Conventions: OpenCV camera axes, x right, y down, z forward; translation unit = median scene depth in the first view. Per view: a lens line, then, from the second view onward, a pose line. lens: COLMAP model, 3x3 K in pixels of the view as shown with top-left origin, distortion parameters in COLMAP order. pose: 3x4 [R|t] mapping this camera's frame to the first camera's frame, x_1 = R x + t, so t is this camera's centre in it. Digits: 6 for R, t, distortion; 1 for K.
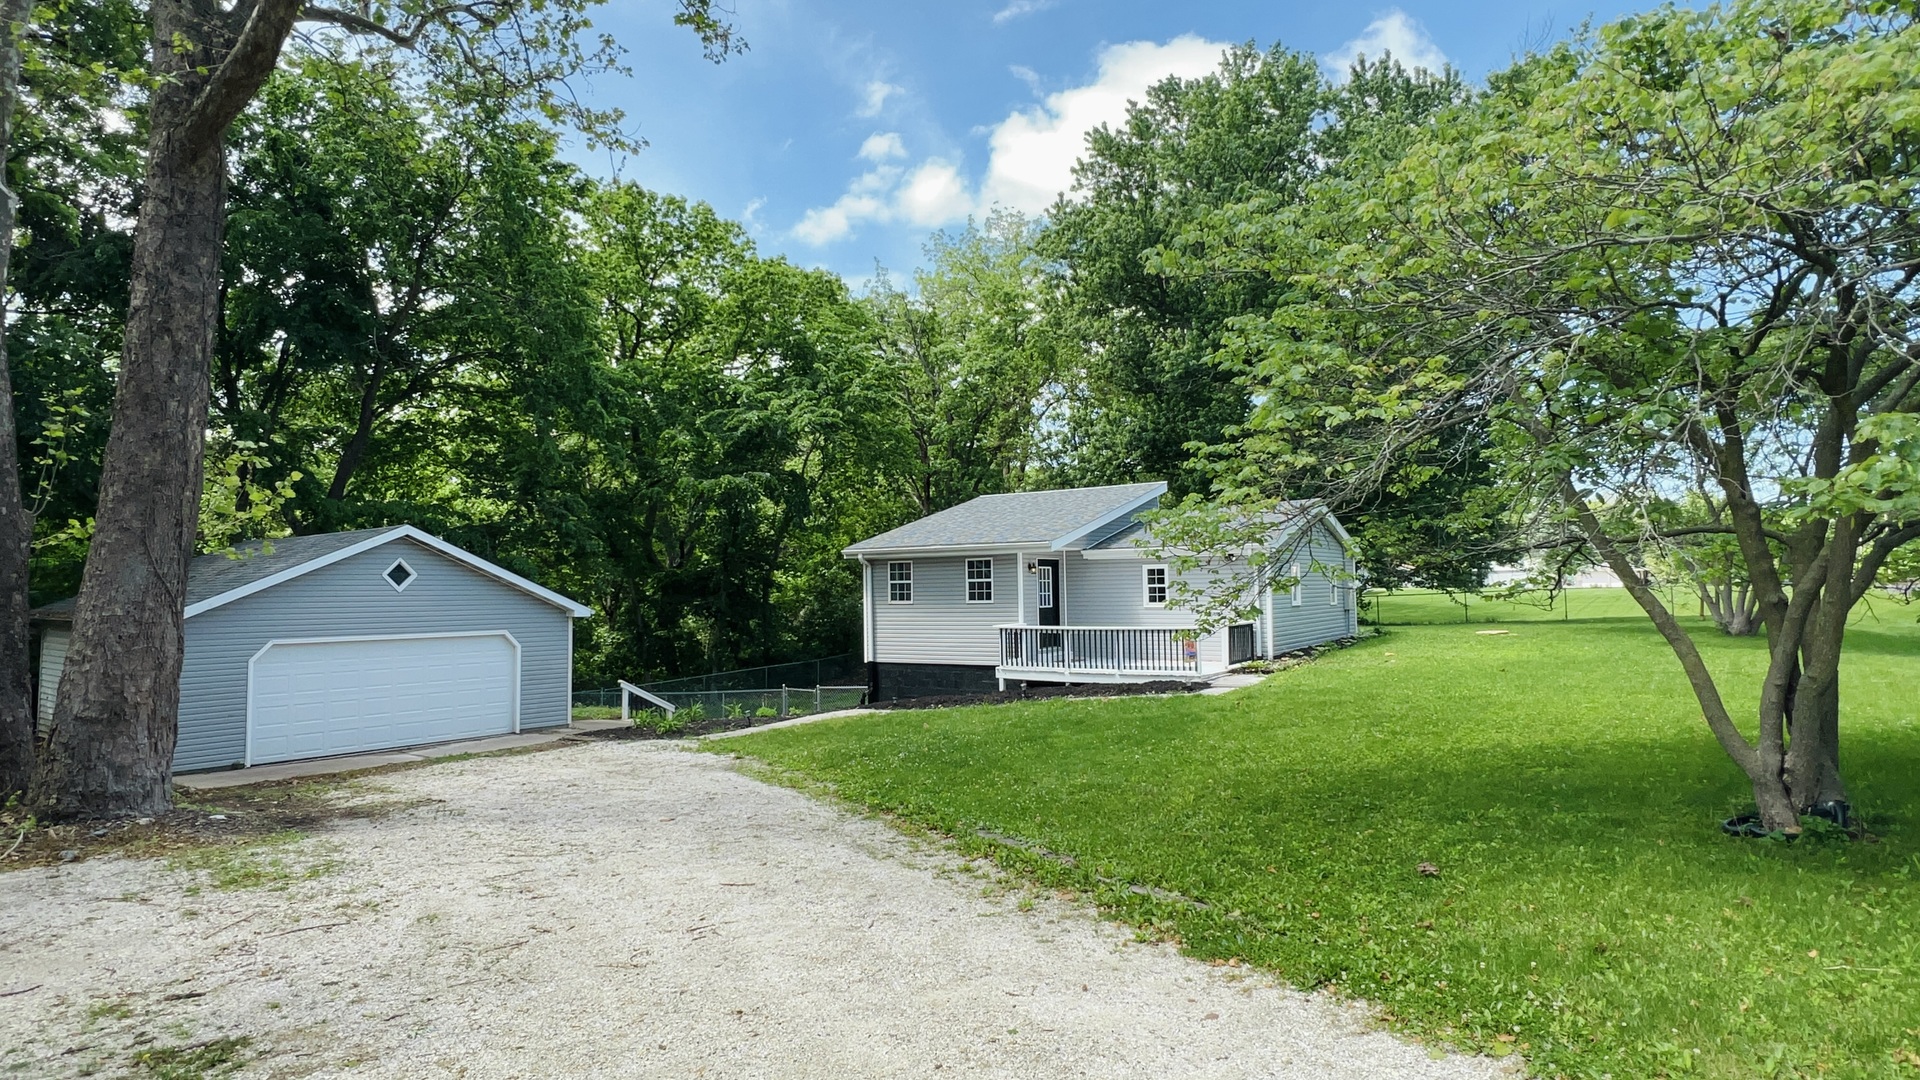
lens RADIAL K [[1028.2, 0, 970.8], [0, 1028.2, 531.8], [0, 0, 1]] dist [-0.006990, 0.001593]
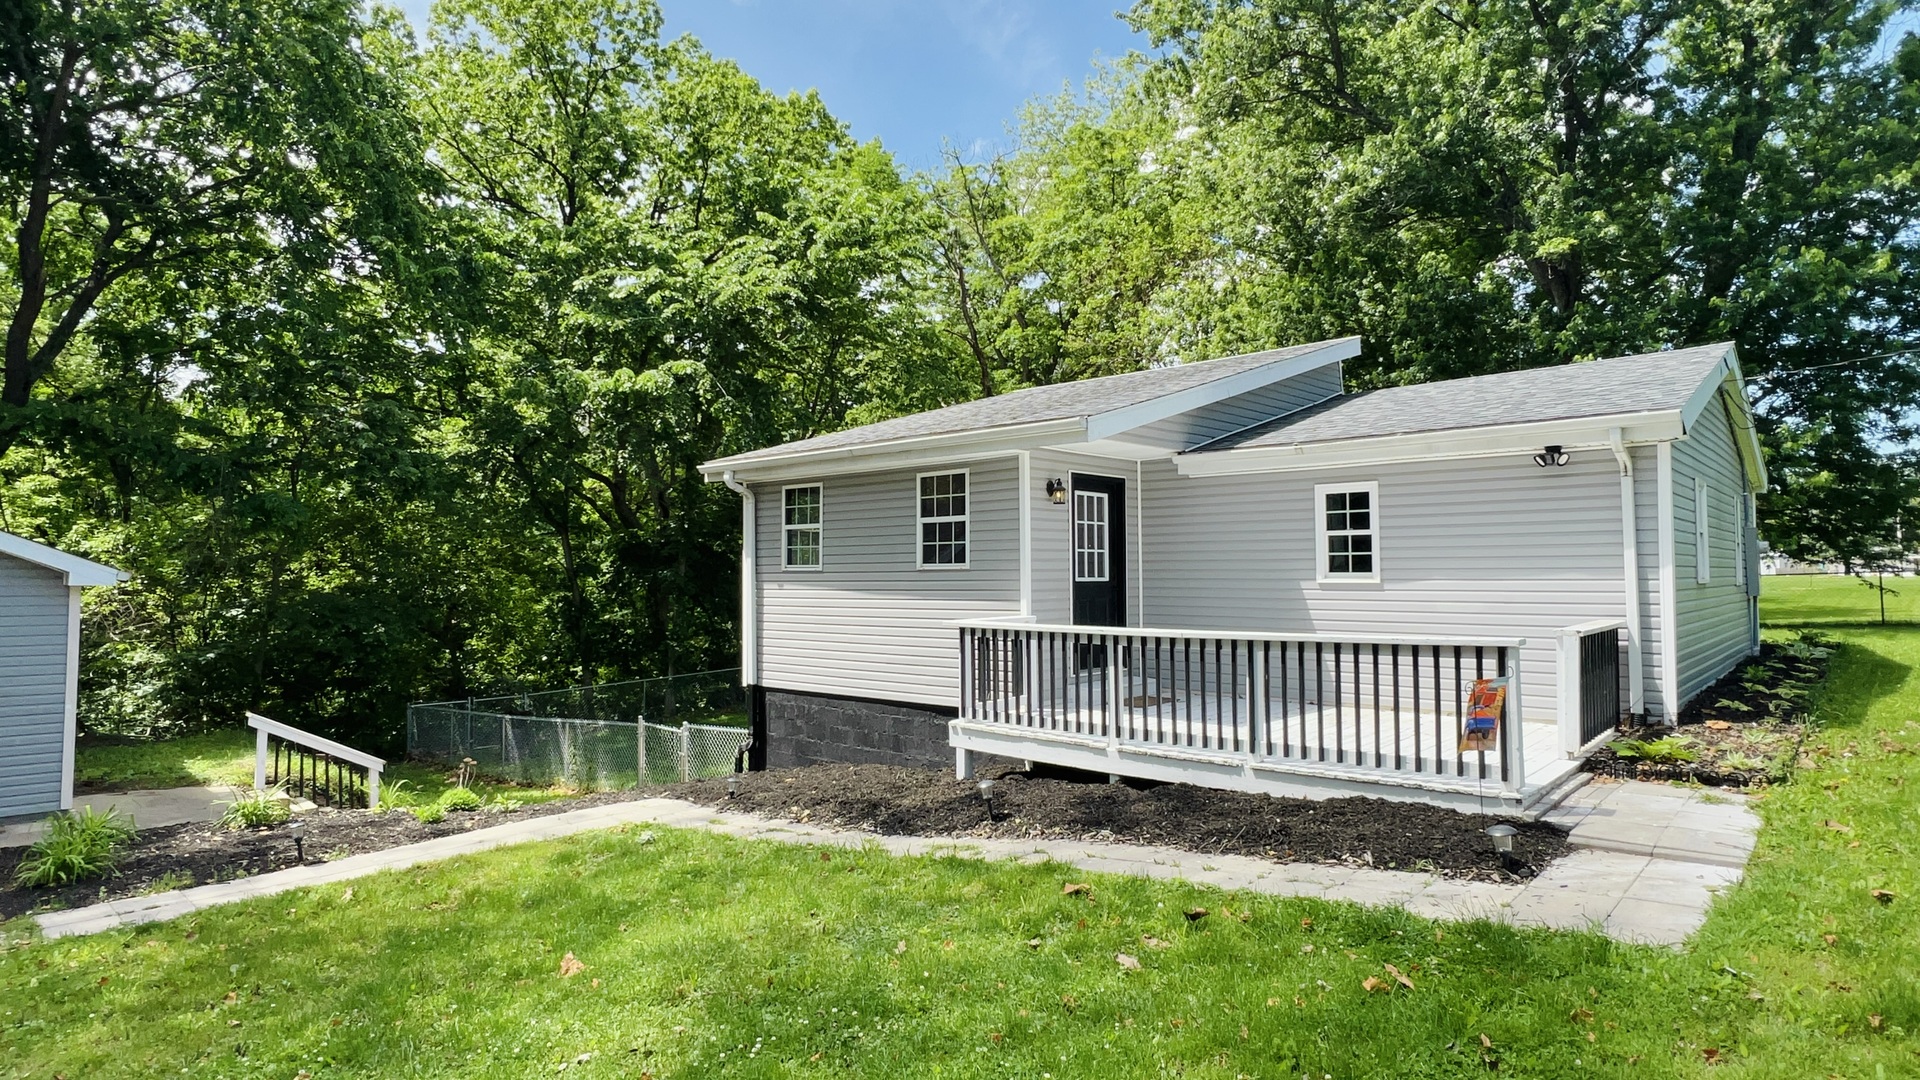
lens RADIAL K [[1028.2, 0, 967.8], [0, 1028.2, 541.3], [0, 0, 1]] dist [-0.006990, 0.001593]
pose [[0.990347, 0.007972, -0.138378, 0.083141], [-0.004811, 0.999720, 0.023161, 0.046506], [0.138524, -0.022272, 0.990109, 0.555526]]
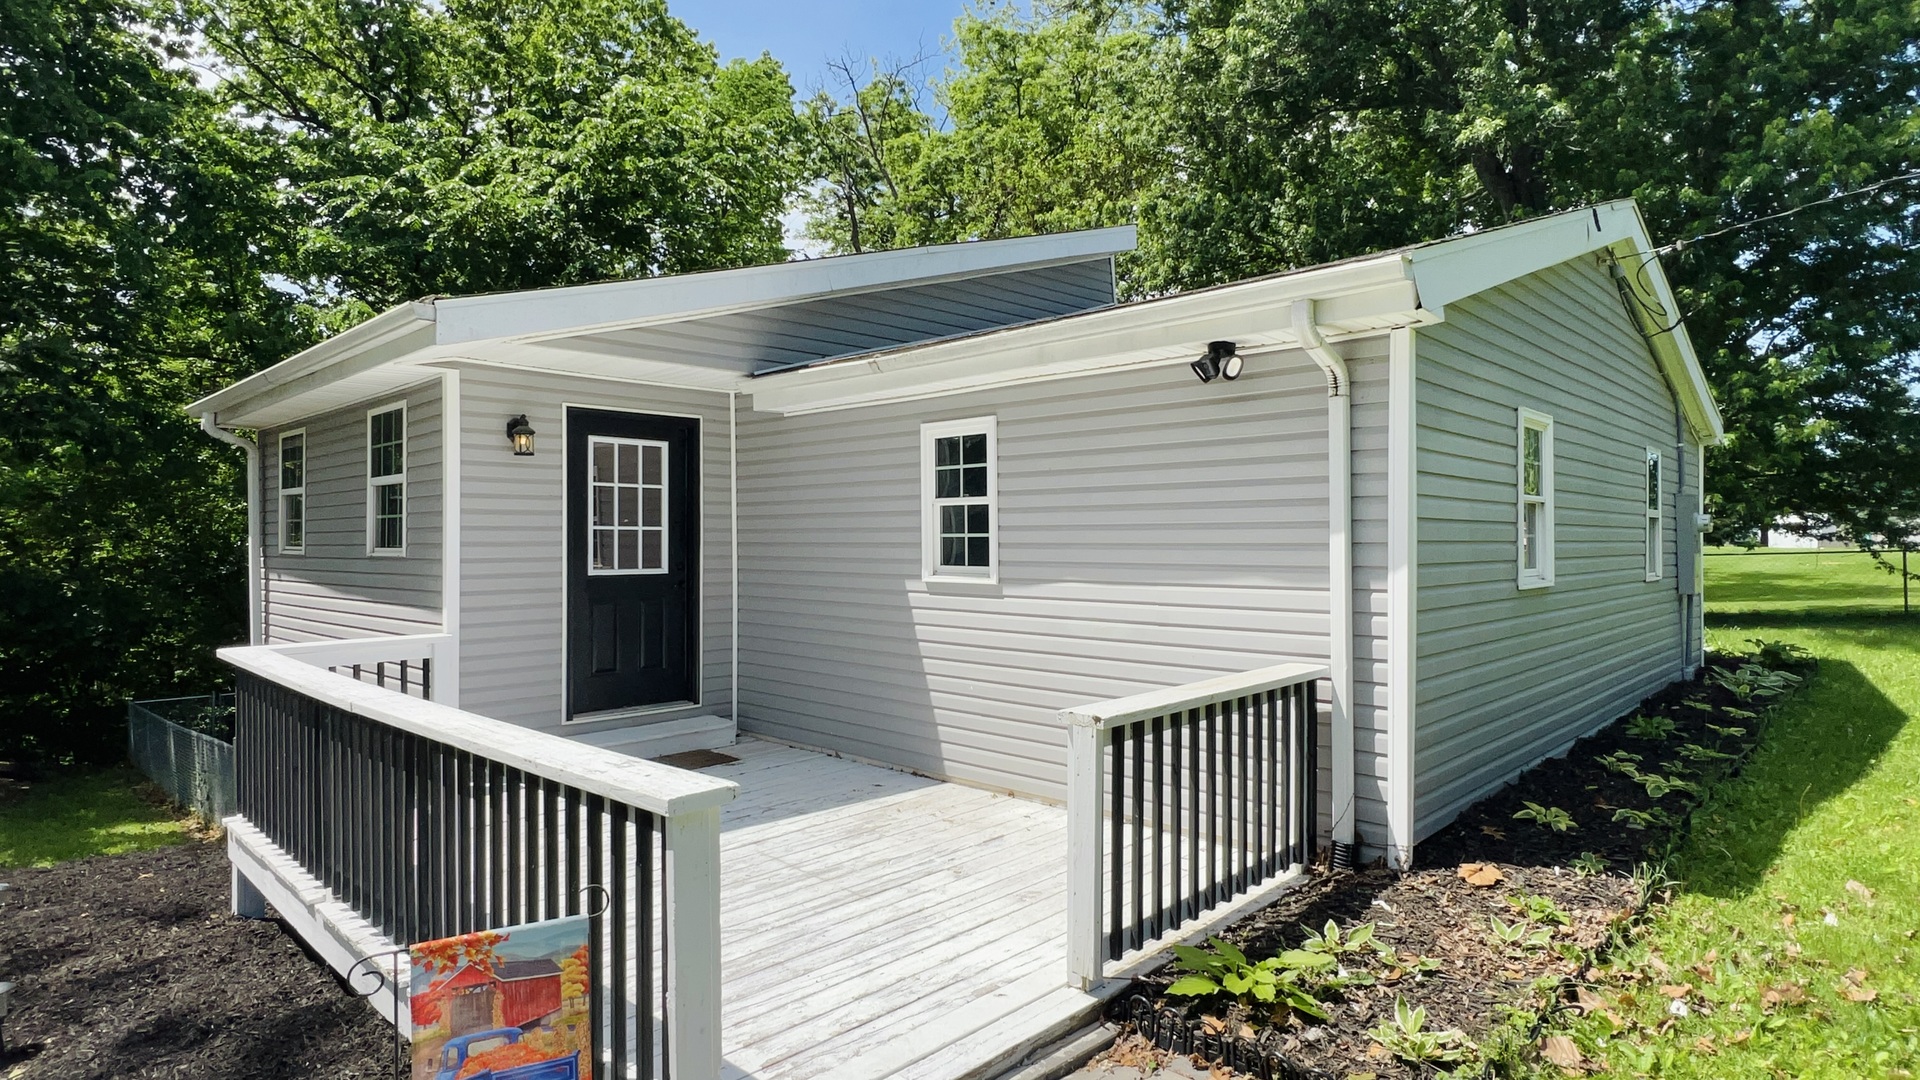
lens RADIAL K [[1028.2, 0, 965.7], [0, 1028.2, 547.6], [0, 0, 1]] dist [-0.006990, 0.001593]
pose [[0.985723, 0.015934, -0.167621, 0.224703], [-0.005635, 0.998076, 0.061741, 0.047584], [0.168282, -0.059915, 0.983916, 0.740468]]
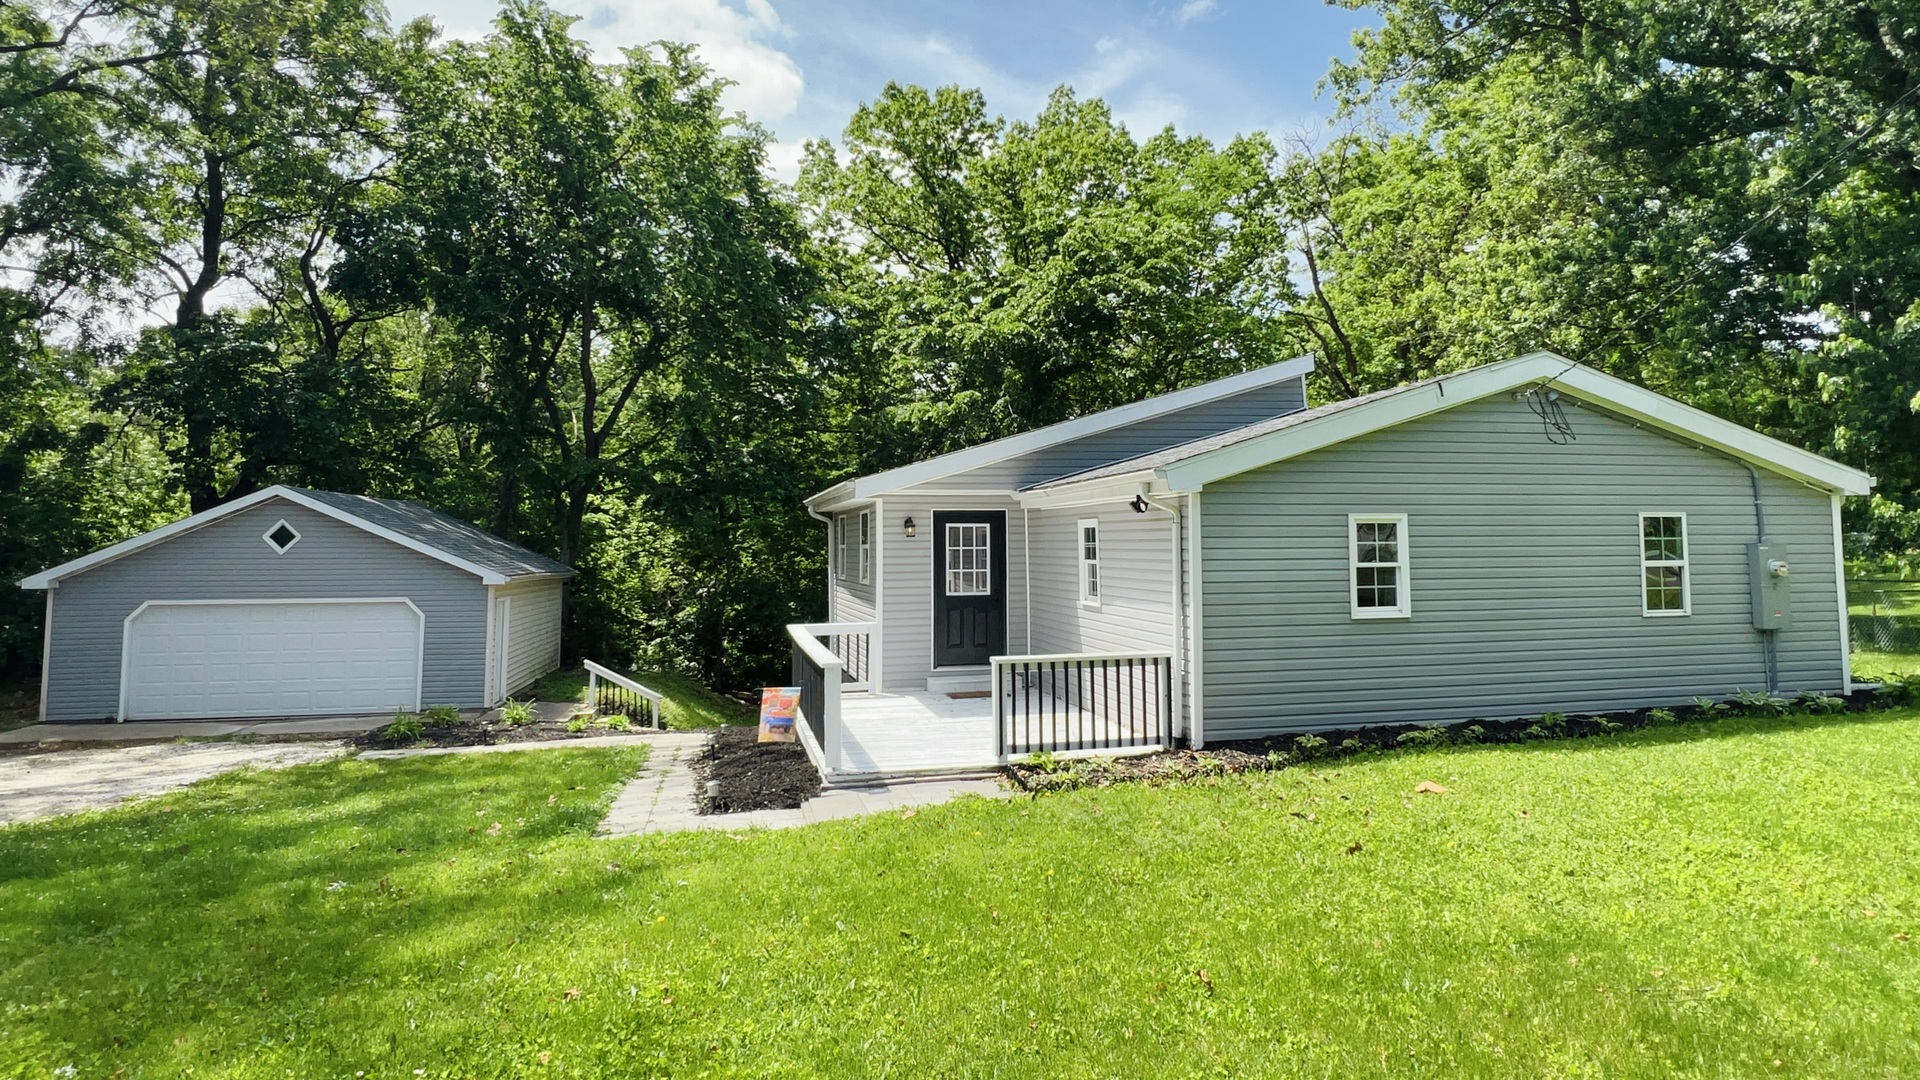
lens RADIAL K [[1028.2, 0, 958.3], [0, 1028.2, 503.9], [0, 0, 1]] dist [-0.006990, 0.001593]
pose [[0.740594, -0.016576, -0.671749, 0.461763], [0.031451, 0.999455, 0.010012, 0.017615], [0.671217, -0.028542, 0.740711, 0.591439]]
